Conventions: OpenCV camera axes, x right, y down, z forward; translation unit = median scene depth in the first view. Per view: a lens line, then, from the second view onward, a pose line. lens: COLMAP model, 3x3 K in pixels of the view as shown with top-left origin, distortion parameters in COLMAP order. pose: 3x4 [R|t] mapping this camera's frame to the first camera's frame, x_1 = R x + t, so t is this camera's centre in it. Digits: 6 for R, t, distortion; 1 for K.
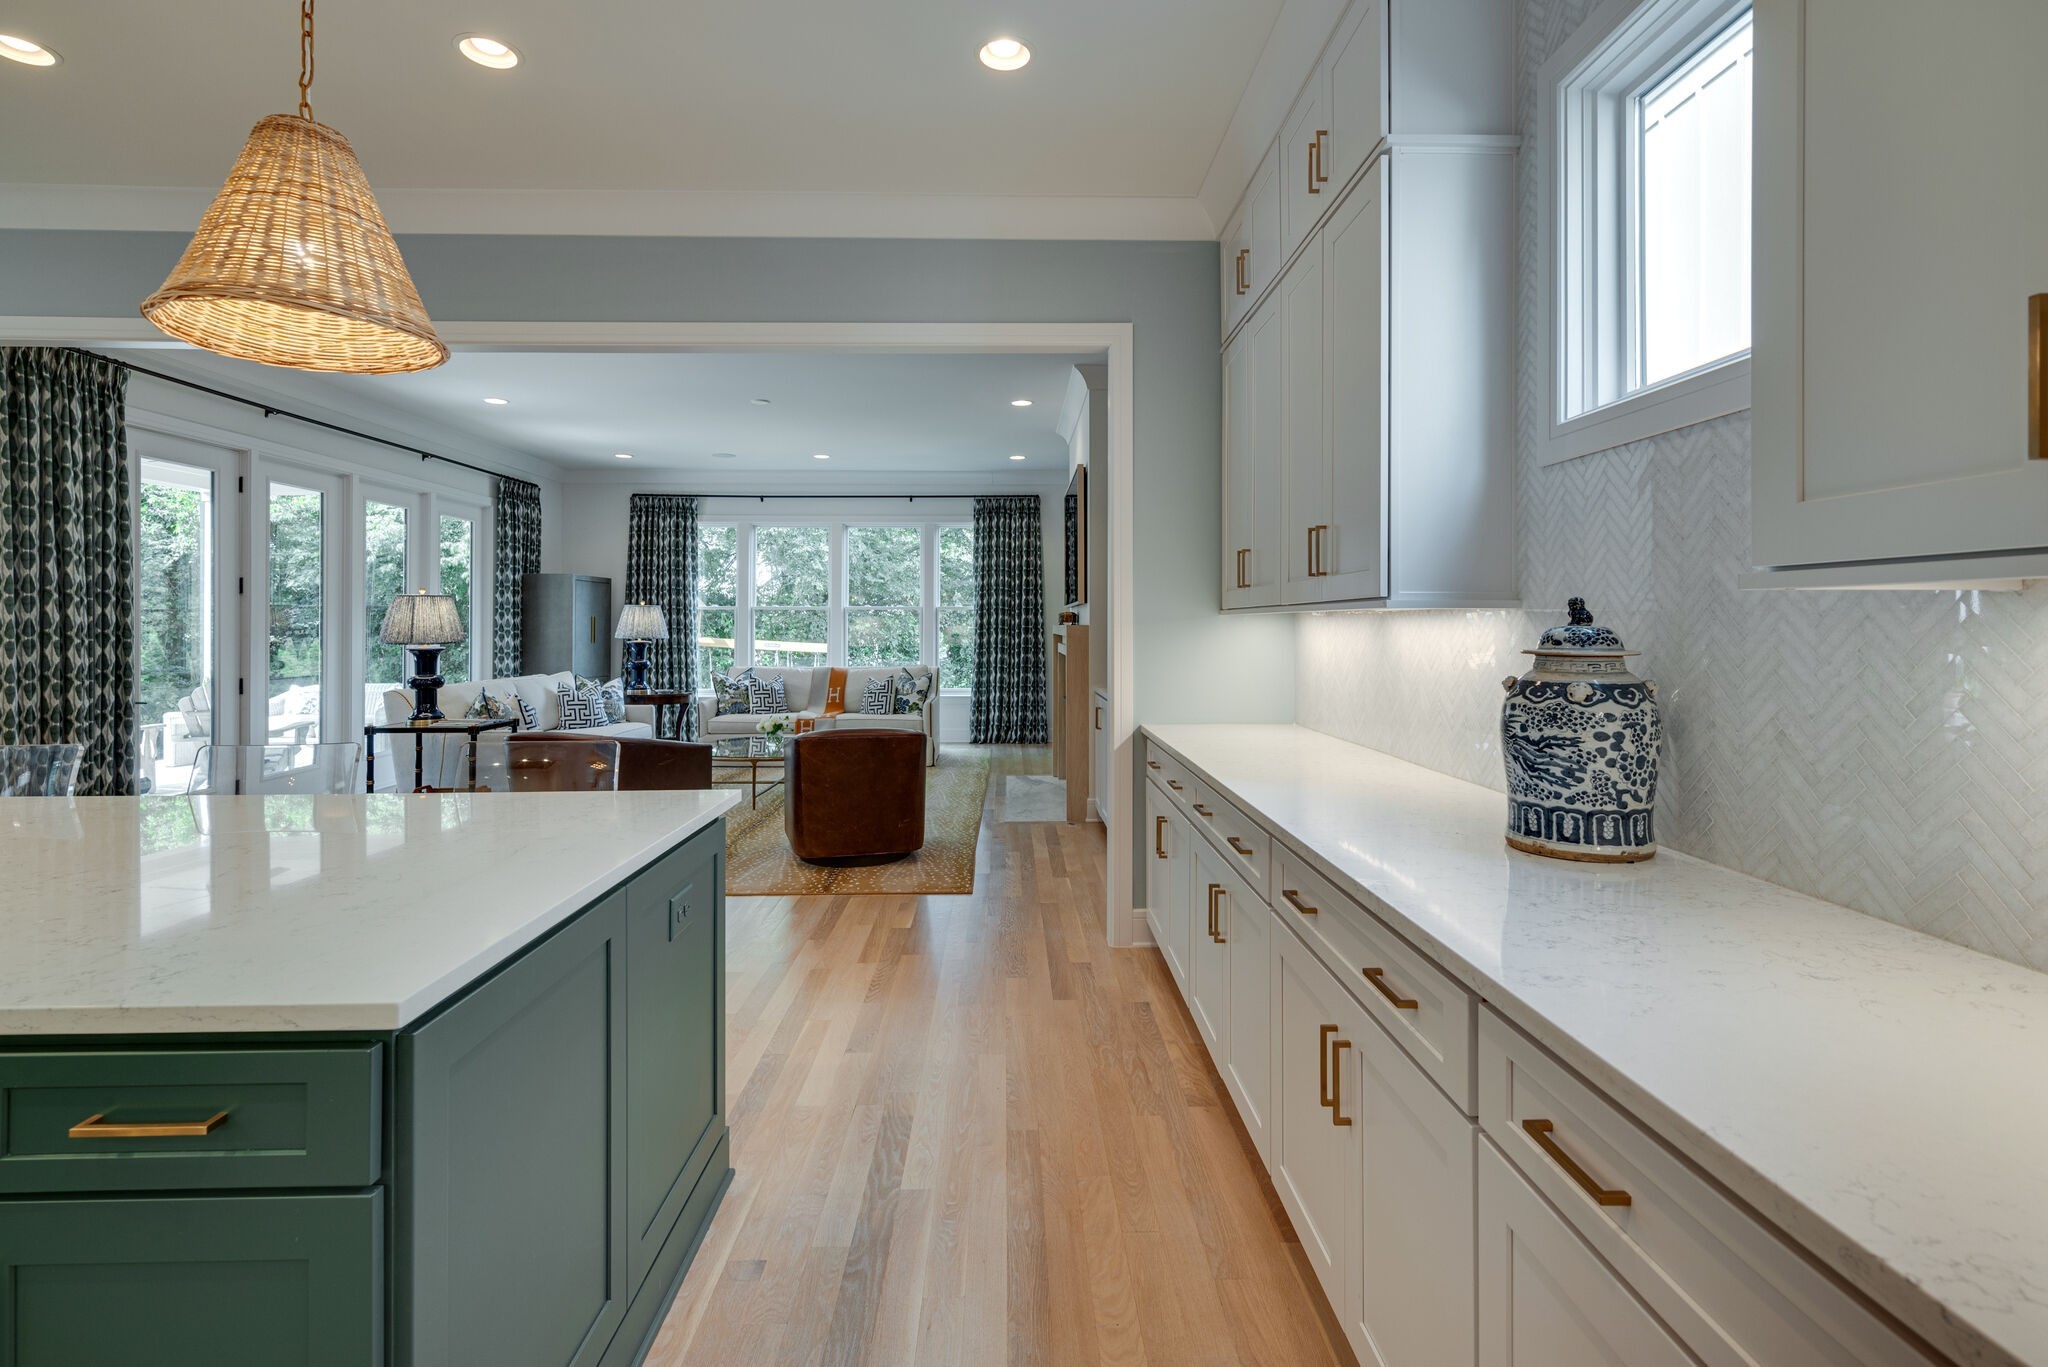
lens RADIAL K [[963.5, 0, 1028.6], [0, 963.5, 622.5], [0, 0, 1]] dist [-0.000752, -0.000733]
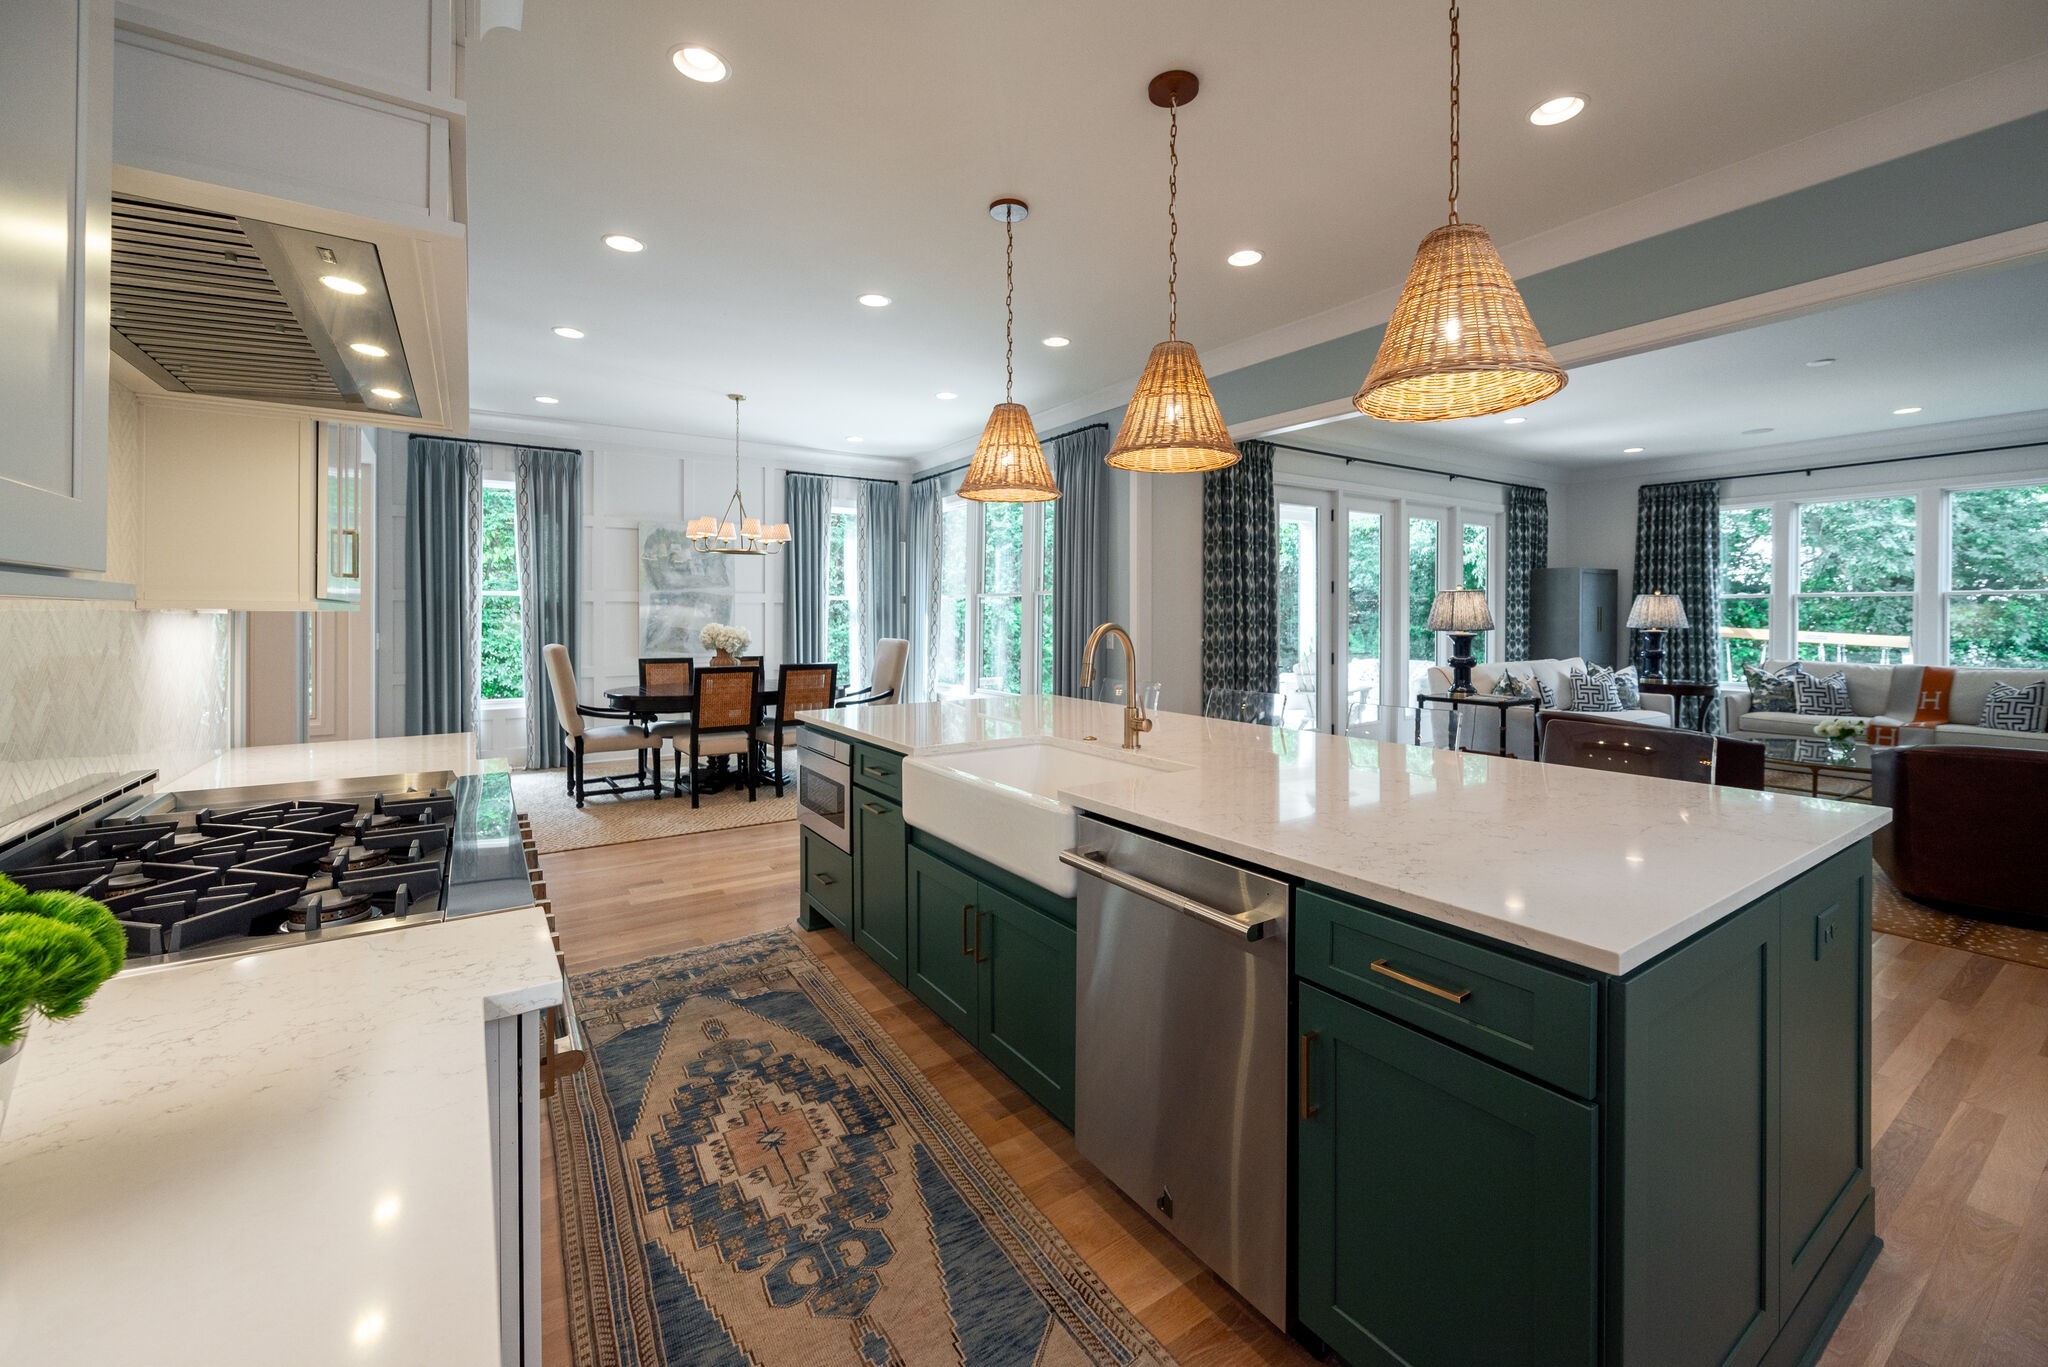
lens RADIAL K [[827.3, 0, 1037.3], [0, 827.3, 616.9], [0, 0, 1]] dist [-0.001657, -0.000034]
pose [[0.539312, 0.001775, -0.842104, -0.027210], [0.003702, 0.999983, 0.004479, -0.001567], [0.842098, -0.005533, 0.539296, -0.014669]]
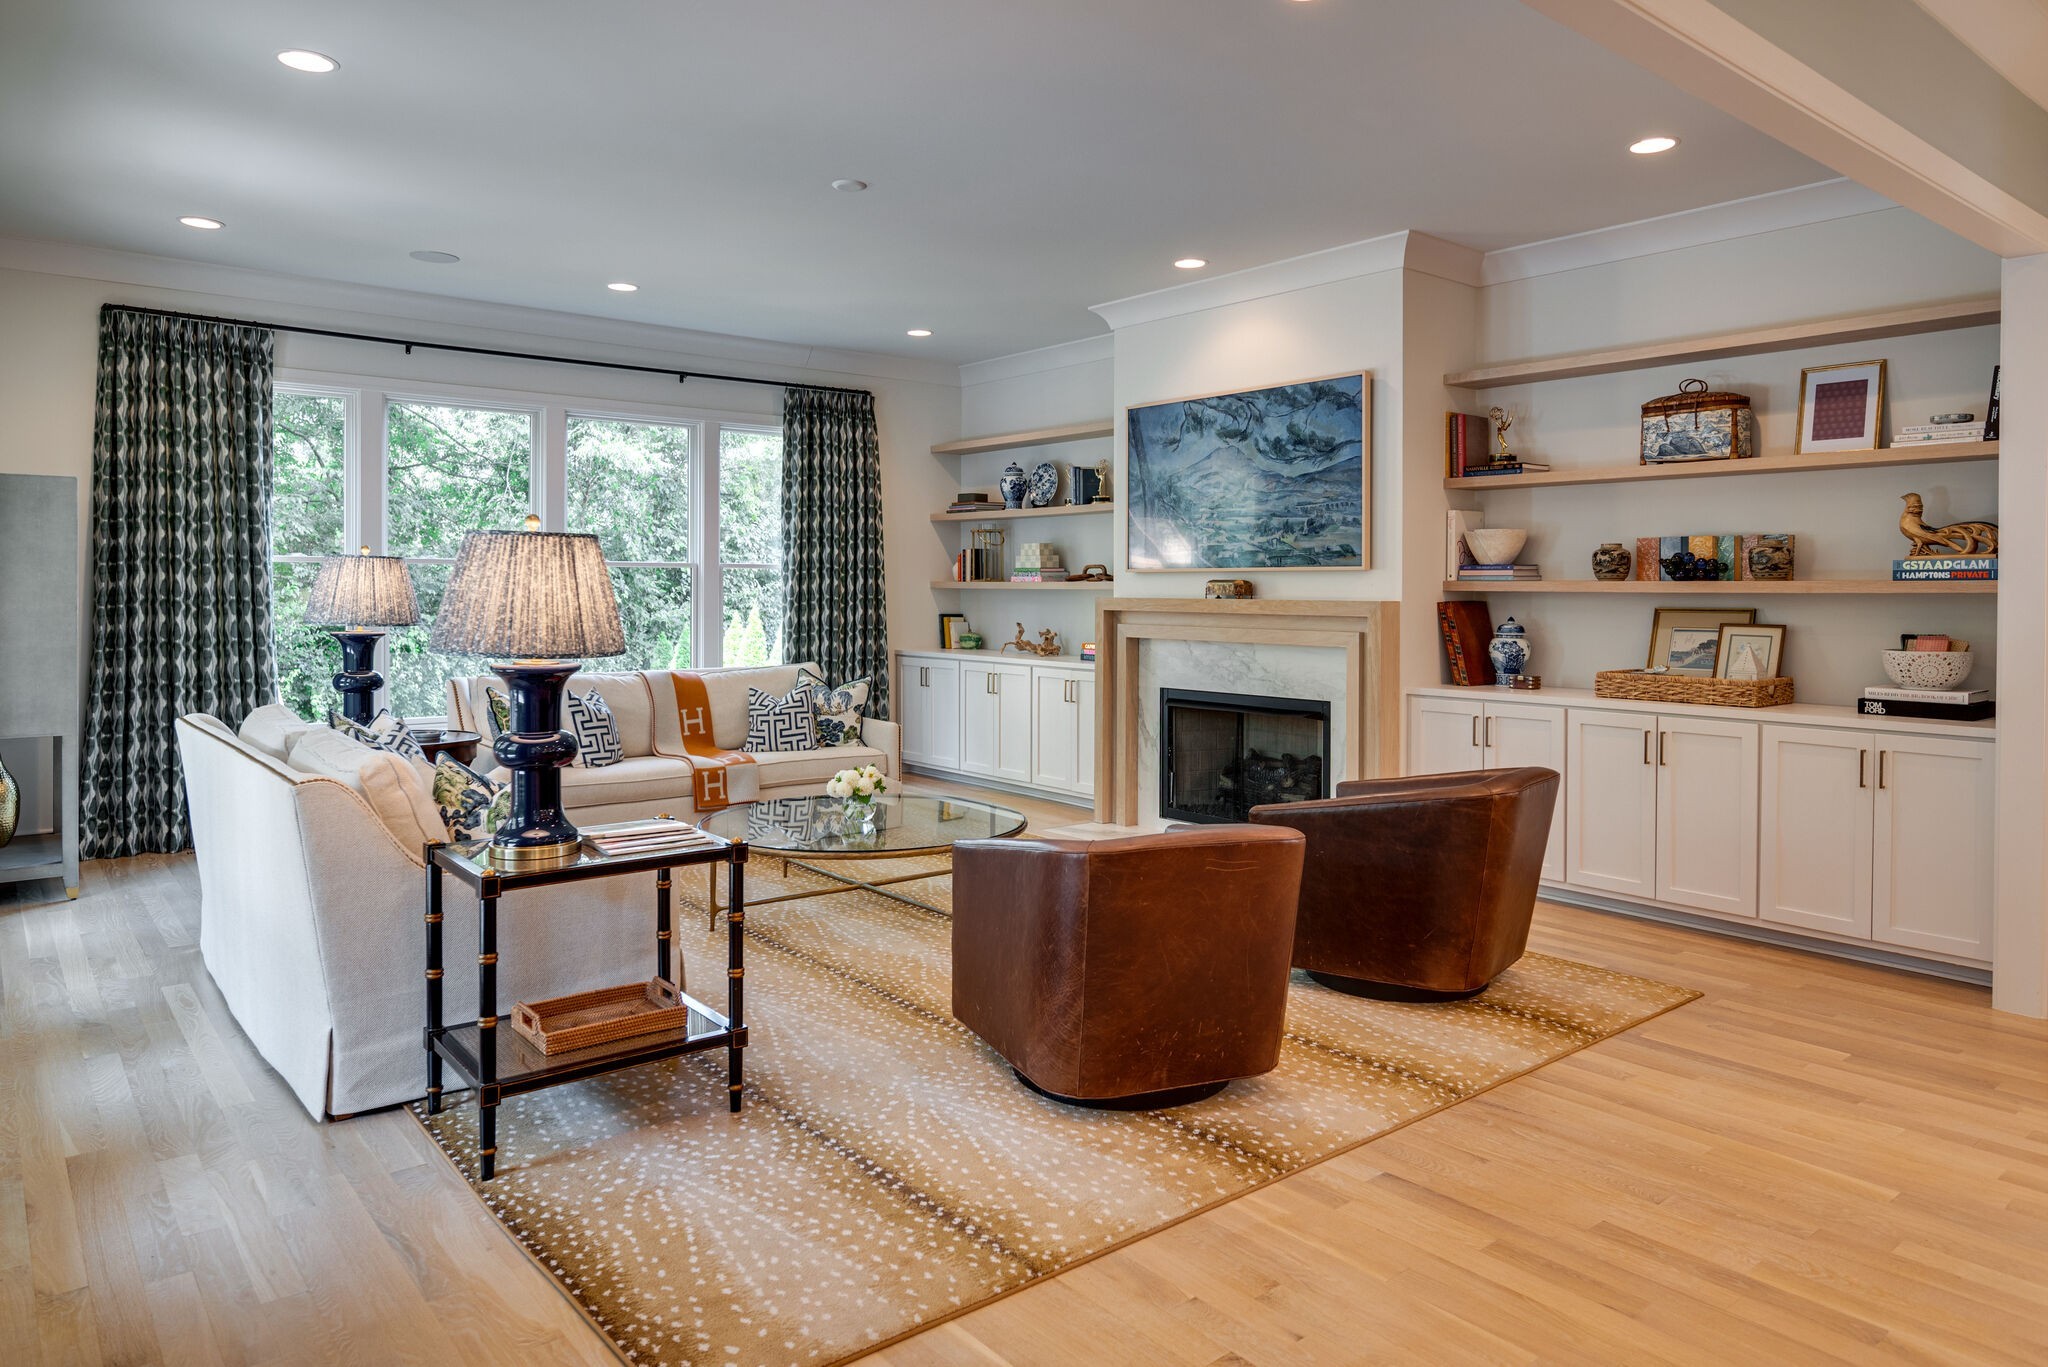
lens RADIAL K [[1312.5, 0, 1021.7], [0, 1312.5, 600.1], [0, 0, 1]] dist [-0.002951, -0.002626]
pose [[0.787694, -0.003124, 0.616059, -0.649336], [-0.005682, 0.999908, 0.012335, -0.006664], [-0.616041, -0.013217, 0.787604, 0.358223]]
